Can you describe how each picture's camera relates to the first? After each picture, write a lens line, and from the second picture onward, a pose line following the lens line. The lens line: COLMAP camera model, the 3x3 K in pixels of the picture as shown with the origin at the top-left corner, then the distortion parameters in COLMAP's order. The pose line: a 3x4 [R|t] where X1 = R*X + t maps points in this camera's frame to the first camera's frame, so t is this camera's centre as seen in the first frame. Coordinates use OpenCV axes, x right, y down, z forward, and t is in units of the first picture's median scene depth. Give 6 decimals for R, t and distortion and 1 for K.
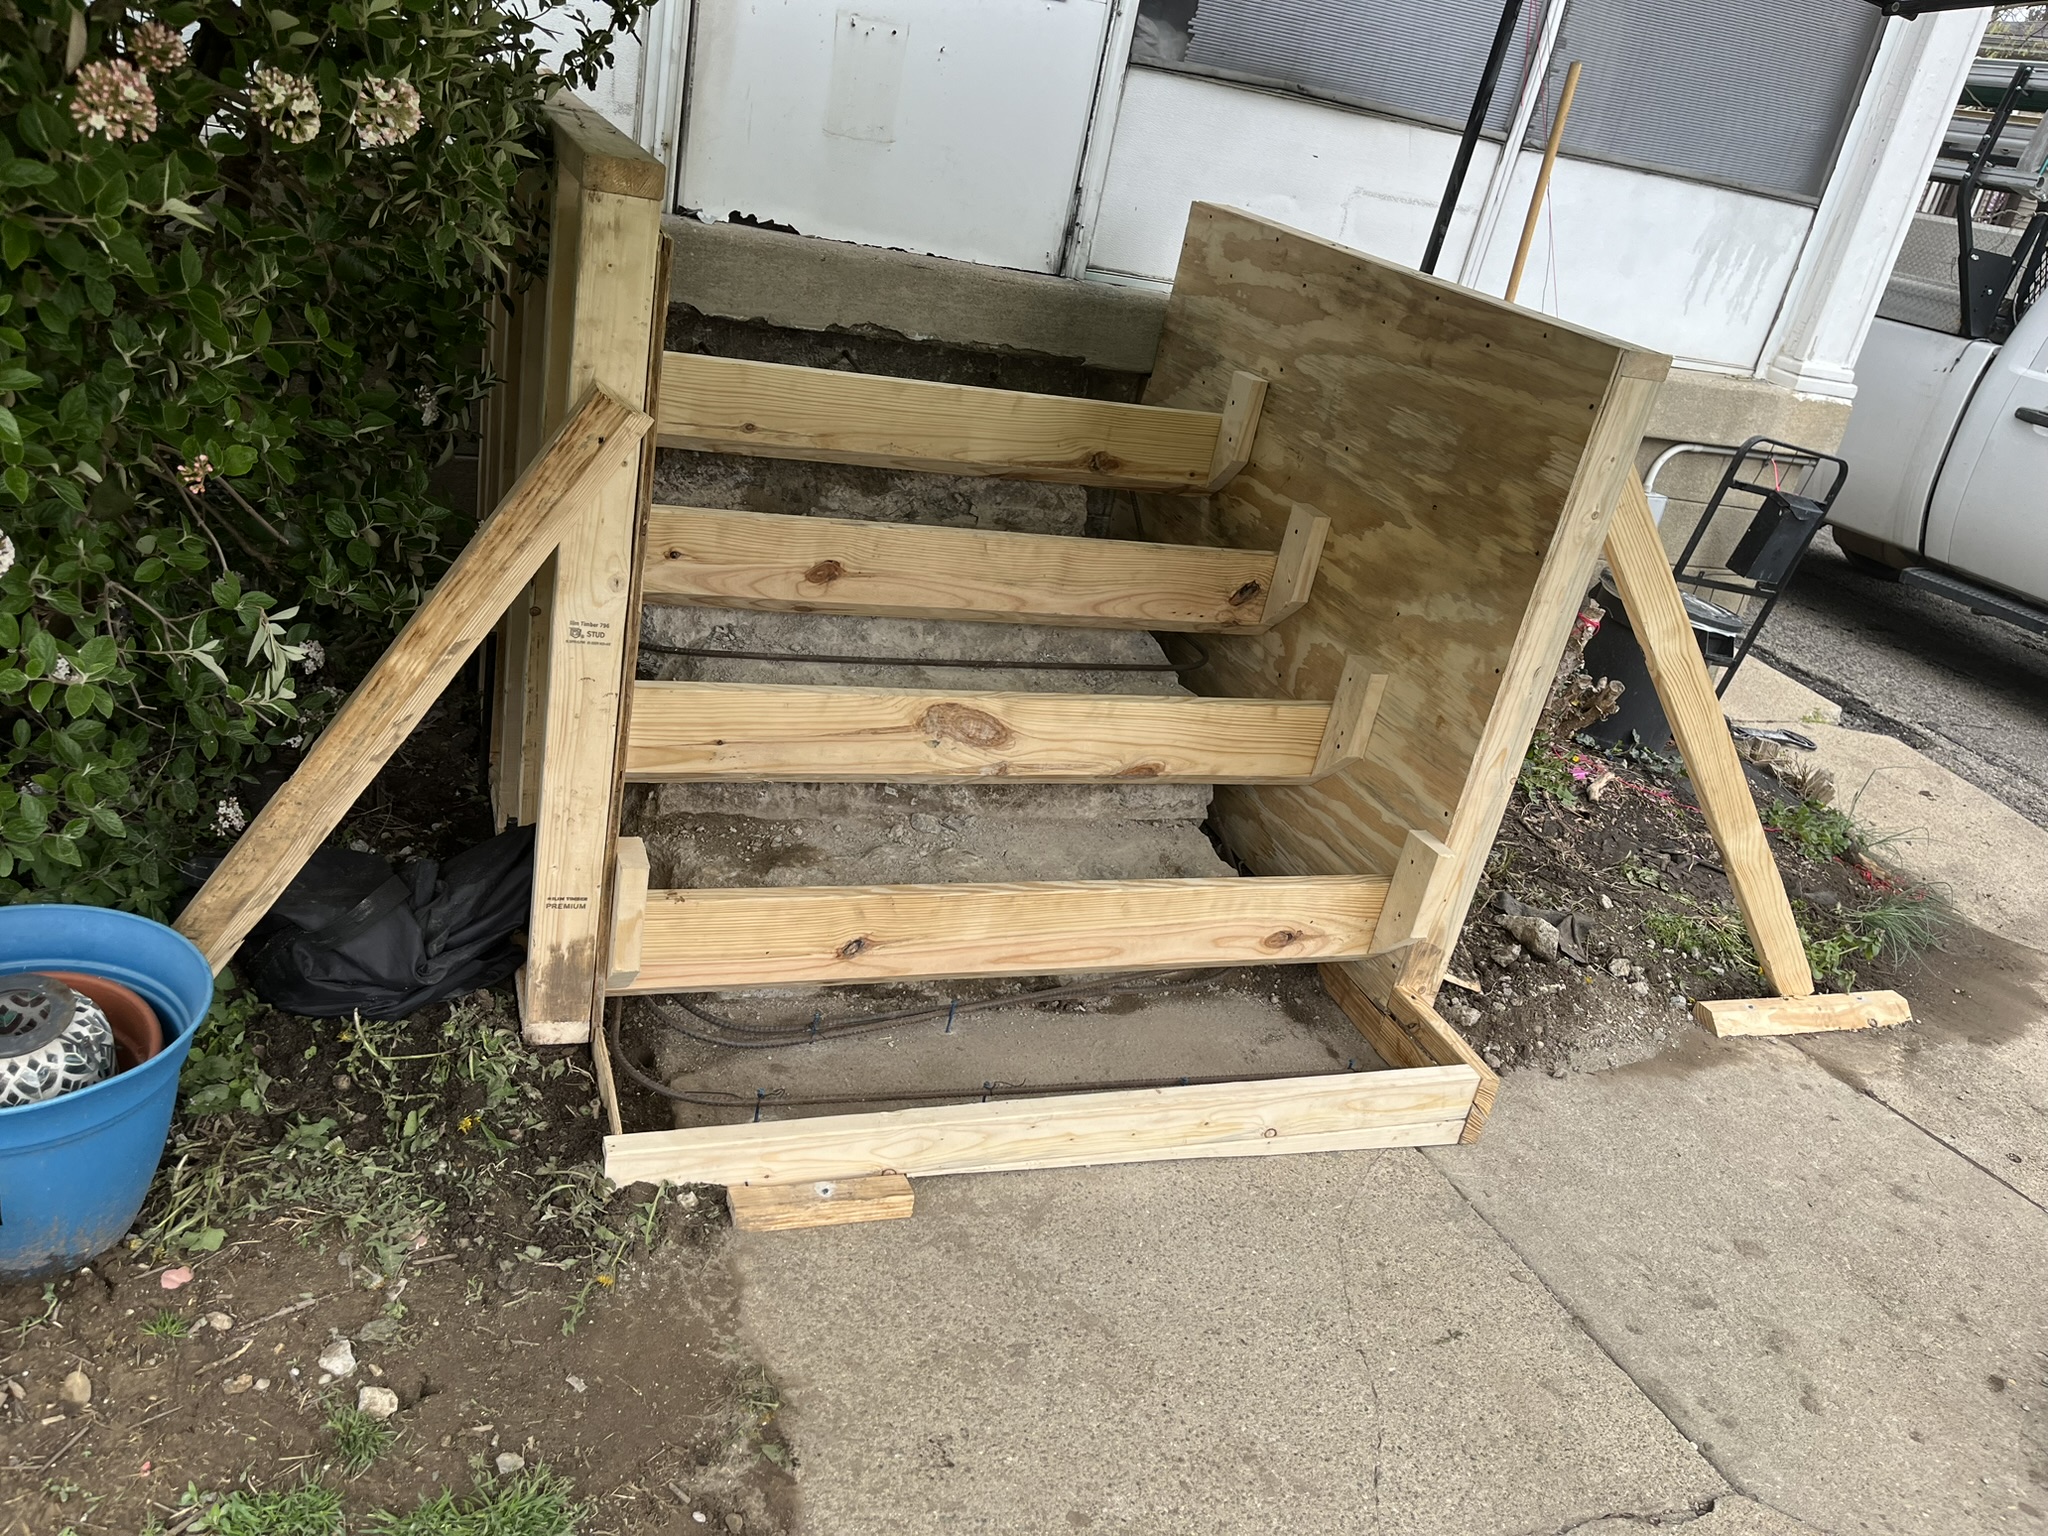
lens RADIAL K [[1545.0, 0, 1013.7], [0, 1545.0, 755.5], [0, 0, 1]] dist [0.064021, -0.093809]
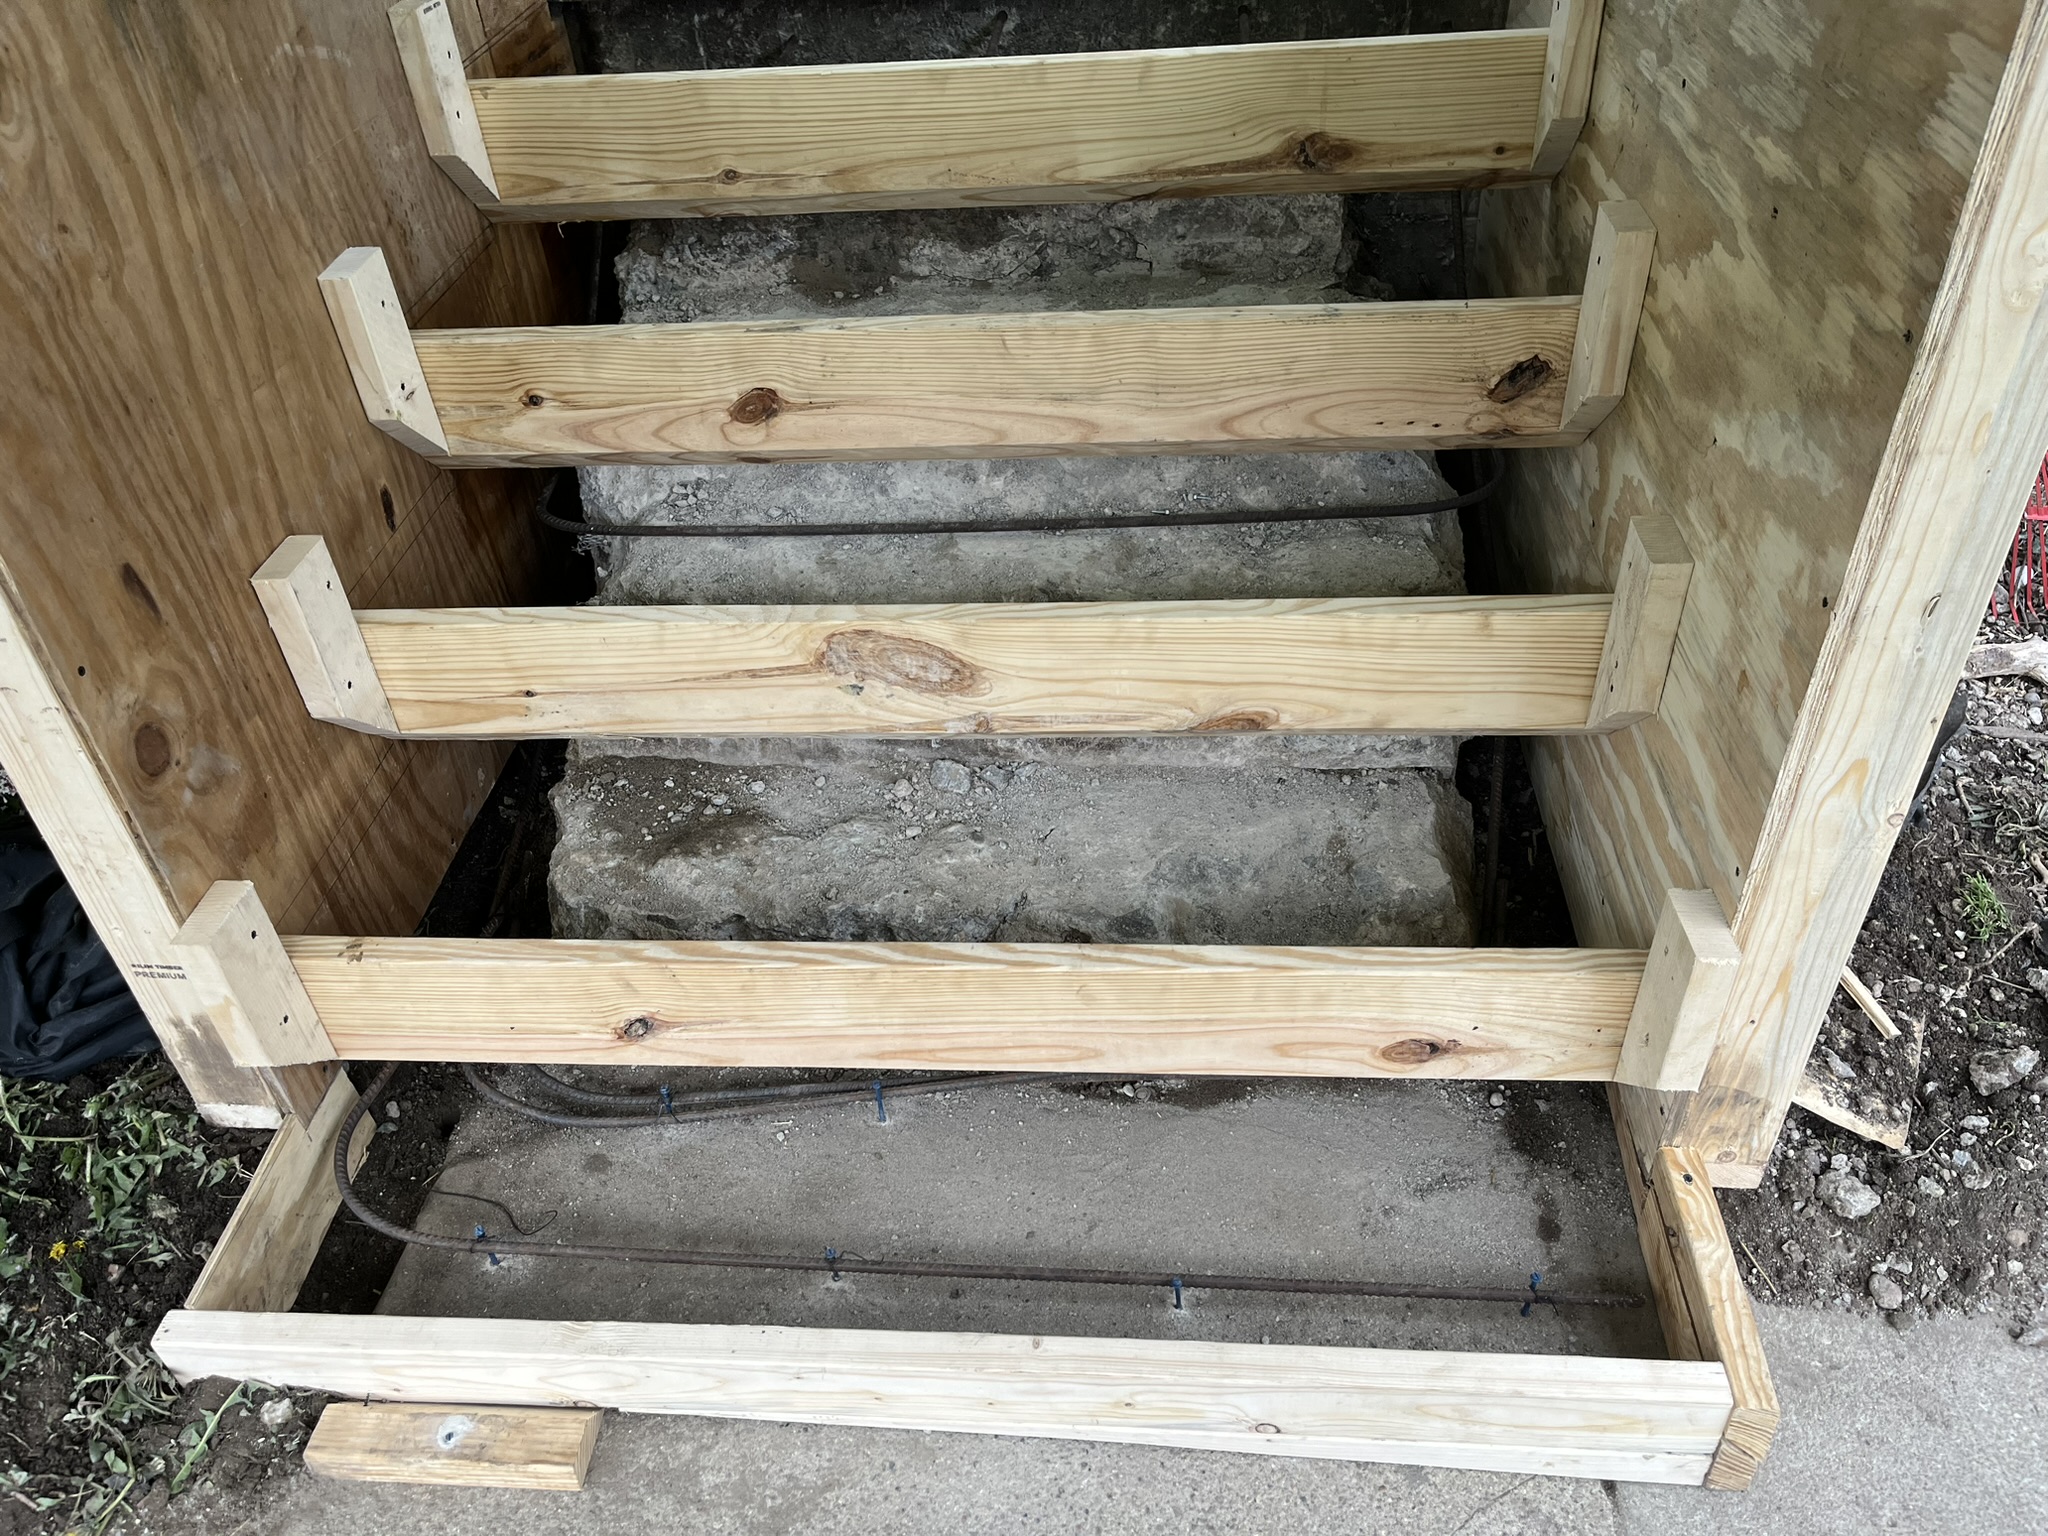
lens RADIAL K [[1547.6, 0, 1021.2], [0, 1547.6, 774.9], [0, 0, 1]] dist [0.064654, -0.096377]
pose [[0.877774, 0.070777, -0.473817, 0.296233], [0.032708, 0.977865, 0.206664, -0.097002], [0.477956, -0.196902, 0.856030, 0.450762]]
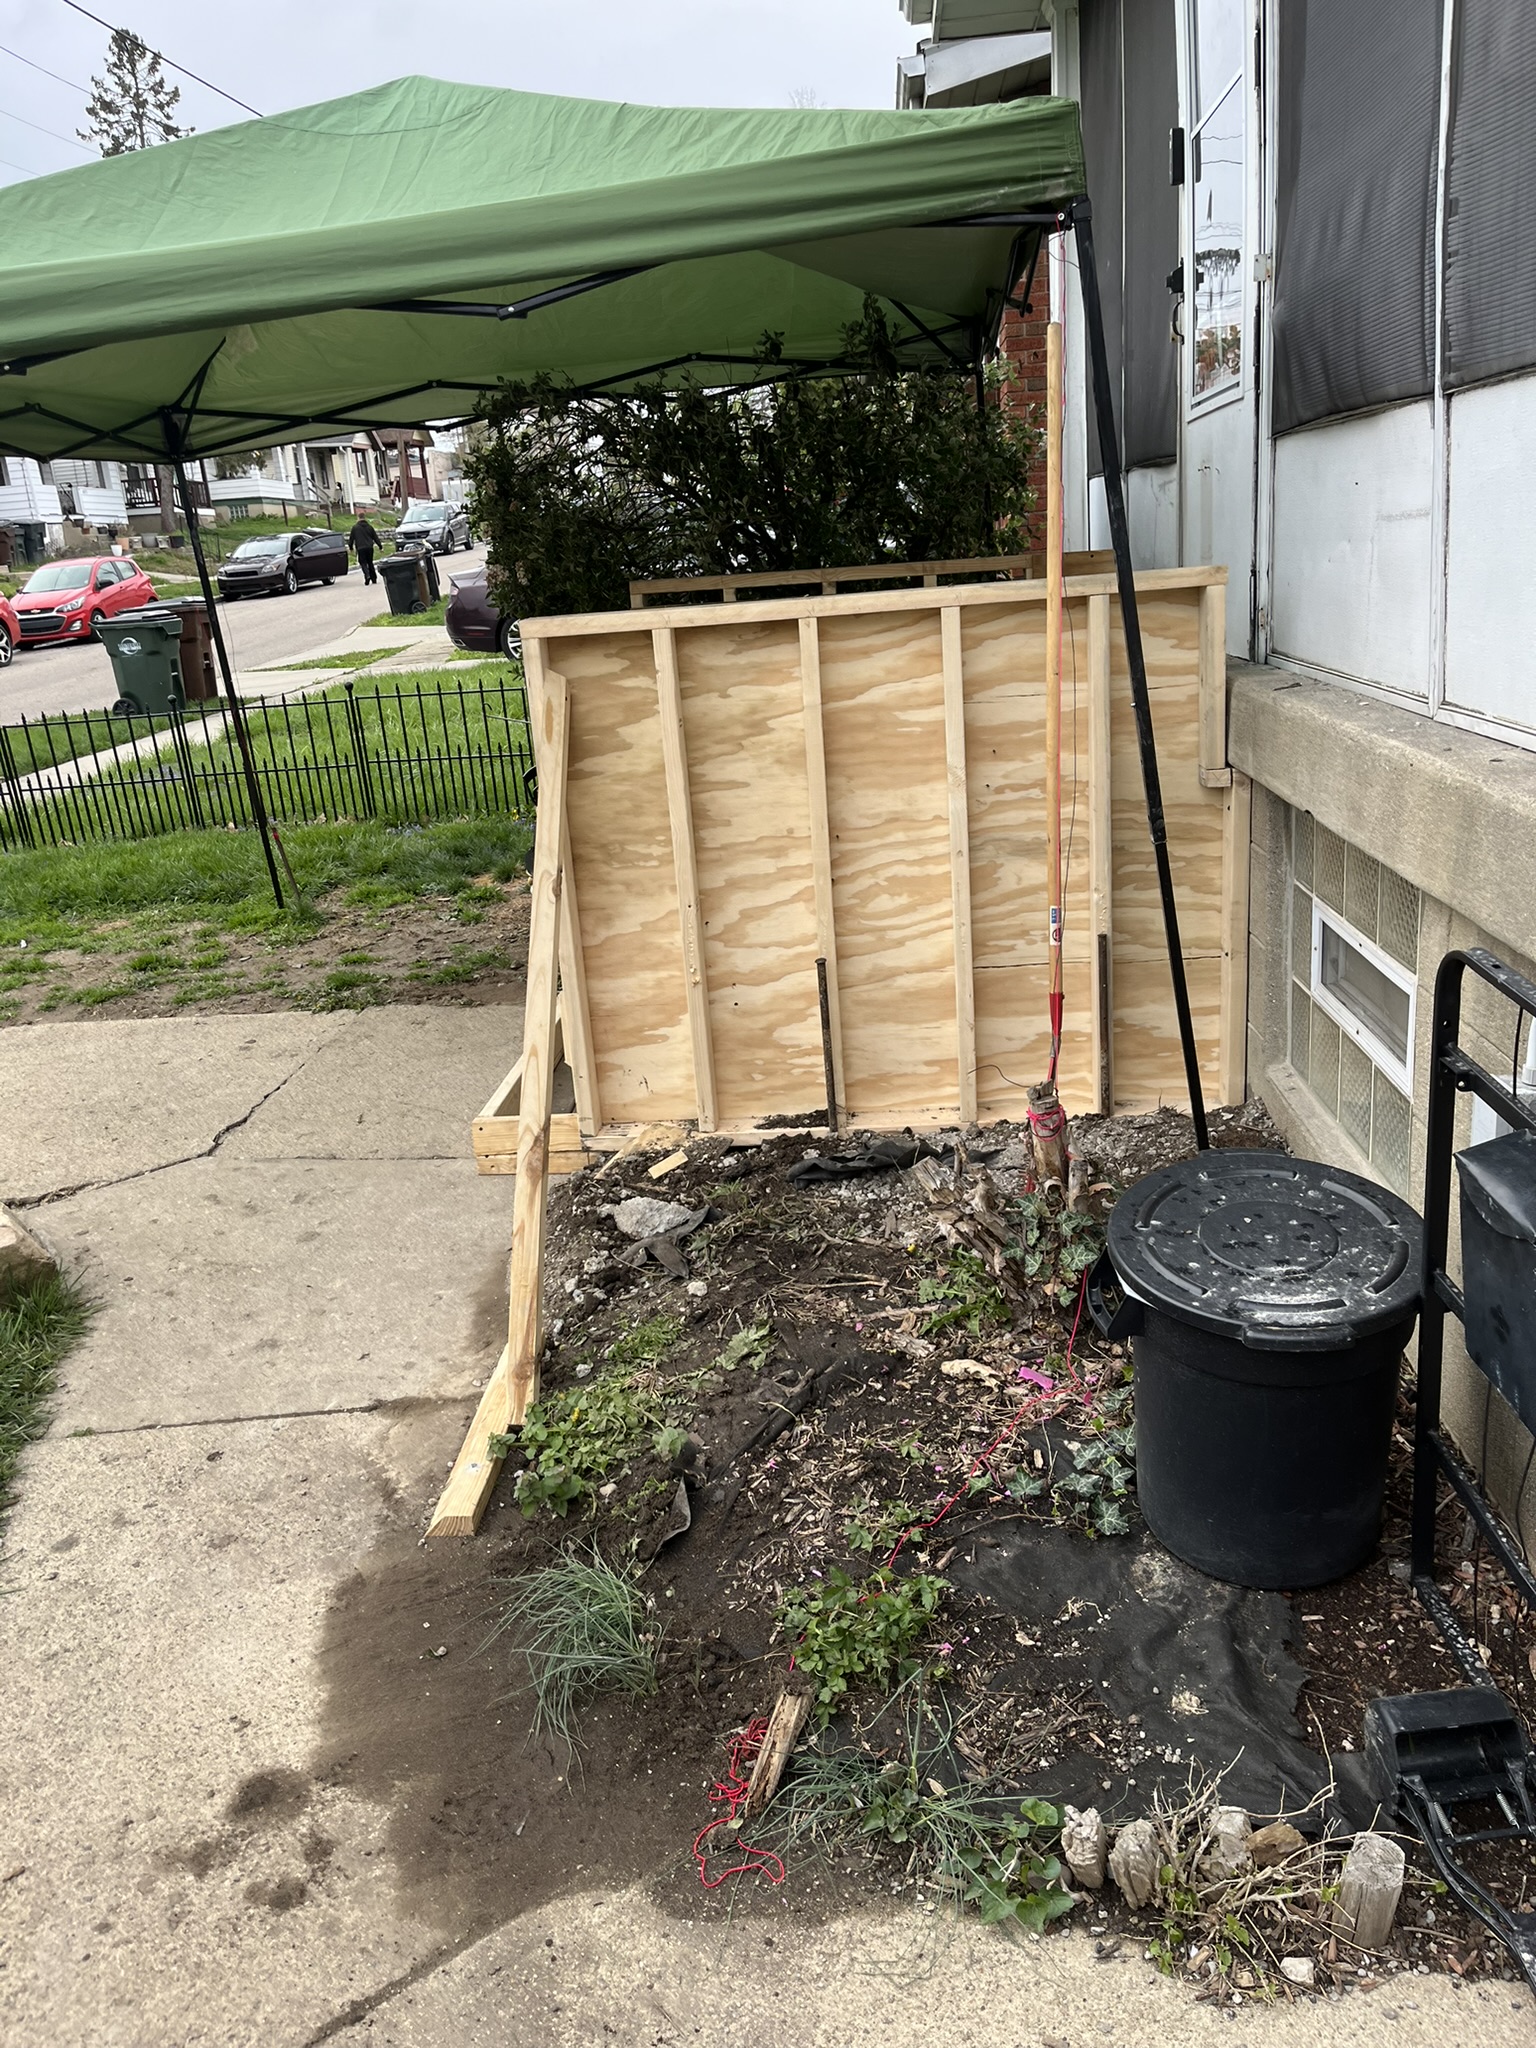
lens RADIAL K [[1547.6, 0, 760.4], [0, 1547.6, 1038.8], [0, 0, 1]] dist [0.064654, -0.096377]
pose [[-0.425342, 0.107347, -0.898644, 1.353544], [-0.383058, 0.878262, 0.286220, -0.340370], [0.819970, 0.465974, -0.332442, 1.519639]]
